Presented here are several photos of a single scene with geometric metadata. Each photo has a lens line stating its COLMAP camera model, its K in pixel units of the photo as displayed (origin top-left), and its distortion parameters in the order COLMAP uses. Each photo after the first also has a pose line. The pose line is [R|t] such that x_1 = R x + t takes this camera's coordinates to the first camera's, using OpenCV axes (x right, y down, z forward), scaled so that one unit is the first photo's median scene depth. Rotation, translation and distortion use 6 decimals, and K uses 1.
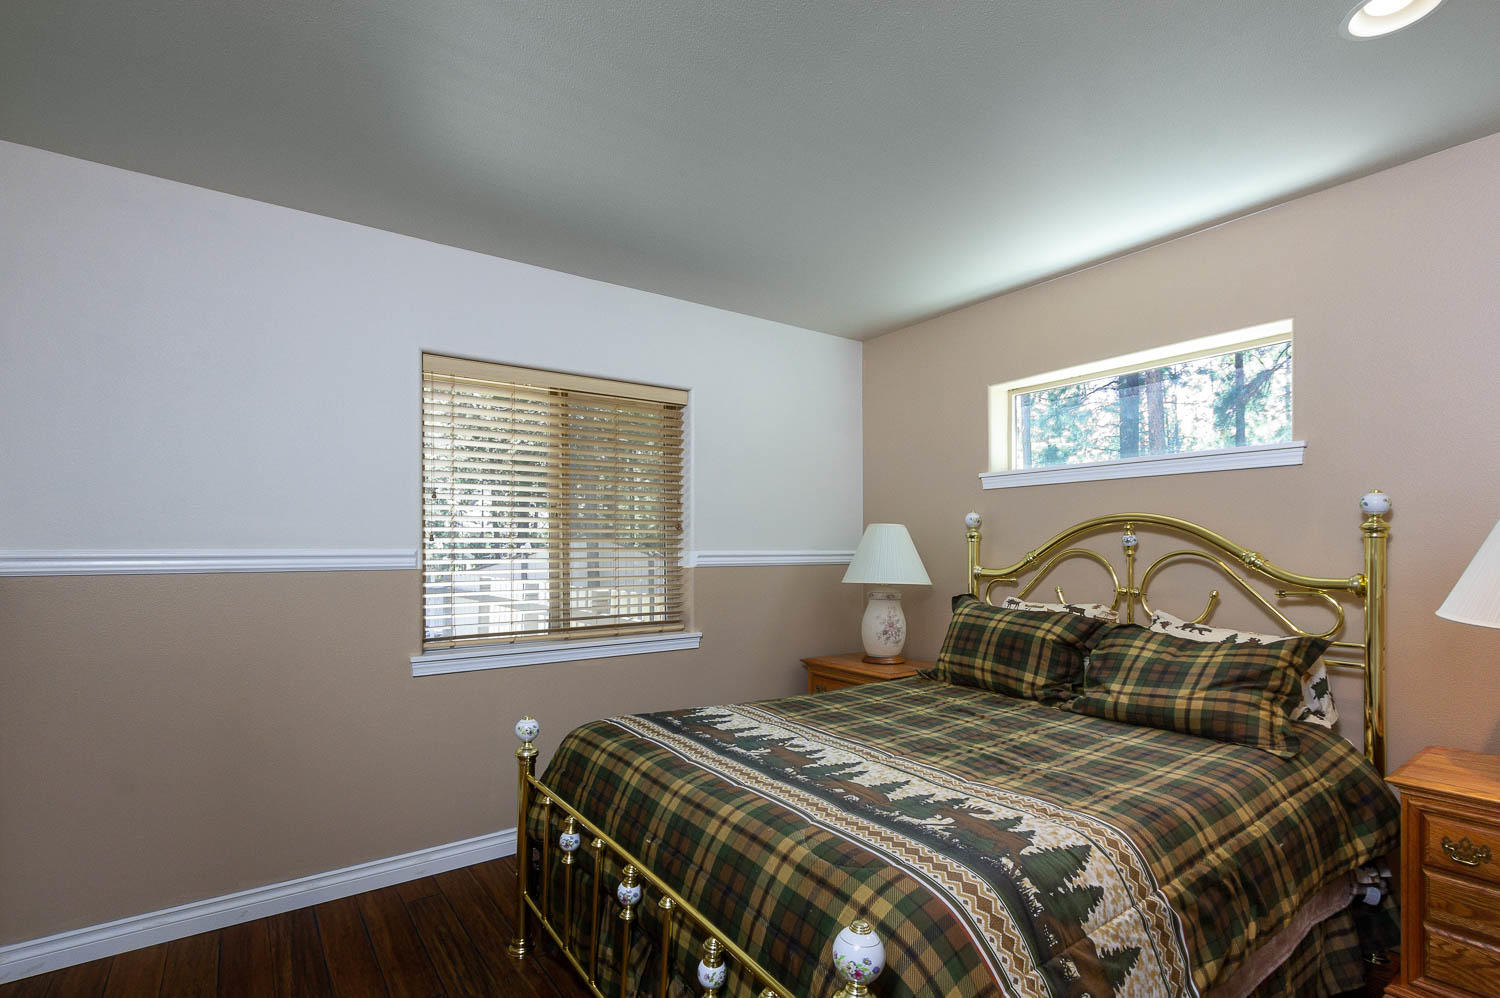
lens RADIAL K [[707.3, 0, 748.2], [0, 707.3, 548.5], [0, 0, 1]] dist [-0.001174, -0.000043]
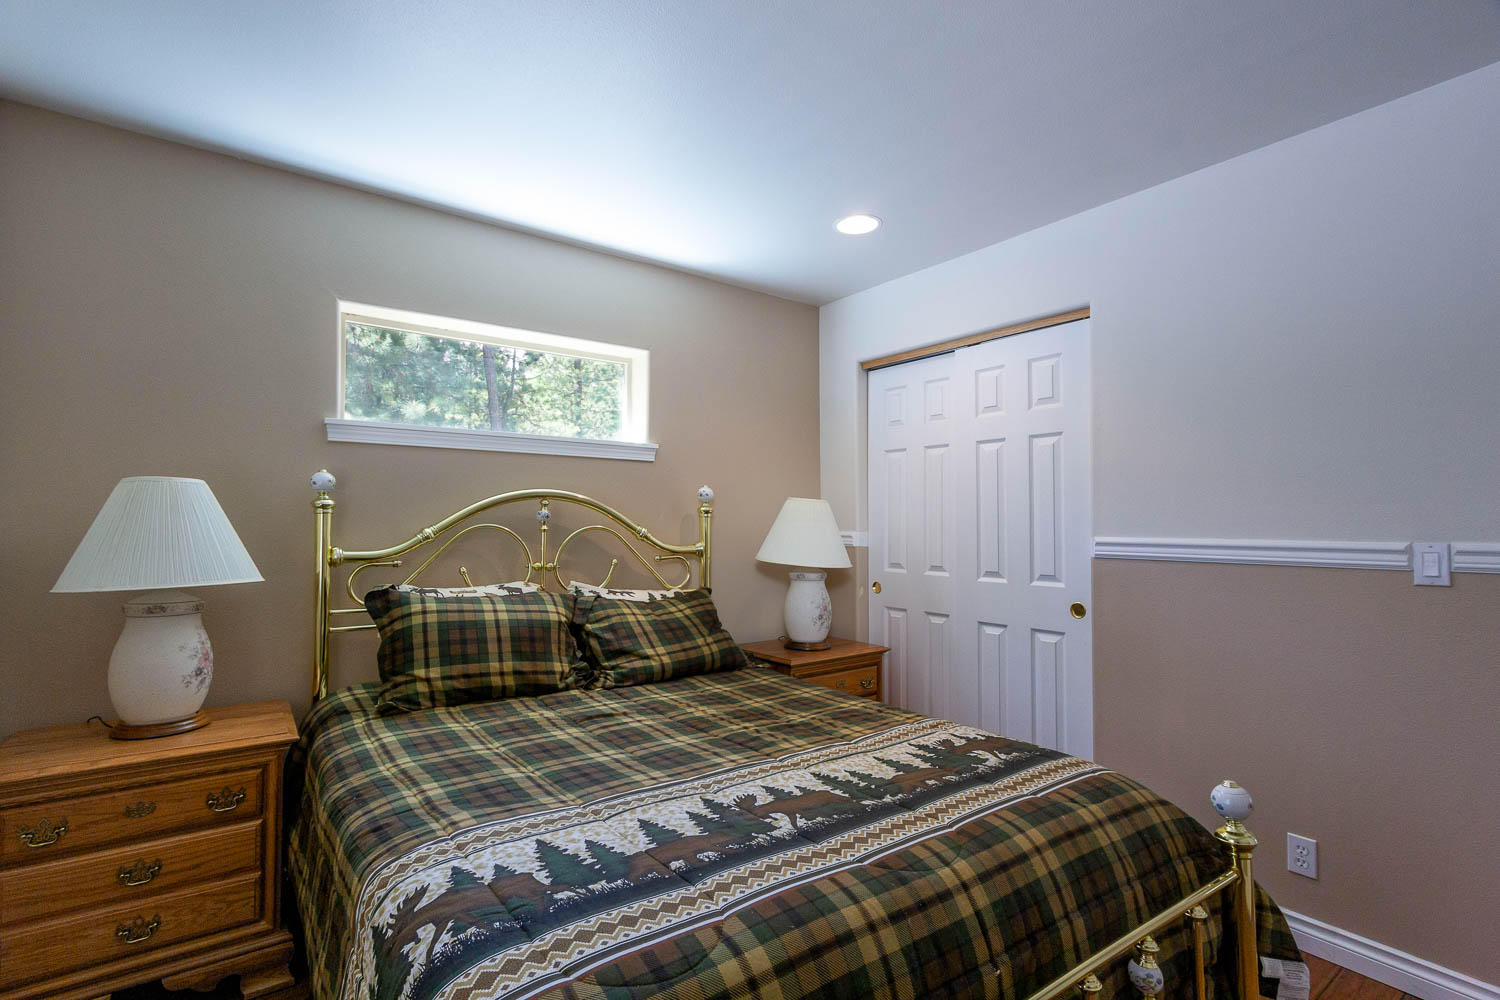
lens RADIAL K [[686.2, 0, 750.0], [0, 686.2, 500.0], [0, 0, 1]] dist [0.000598, 0.000124]
pose [[-0.002549, 0.033149, 0.999447, -0.588150], [-0.003048, 0.999446, -0.033157, -0.003231], [-0.999992, -0.003131, -0.002446, 0.913997]]
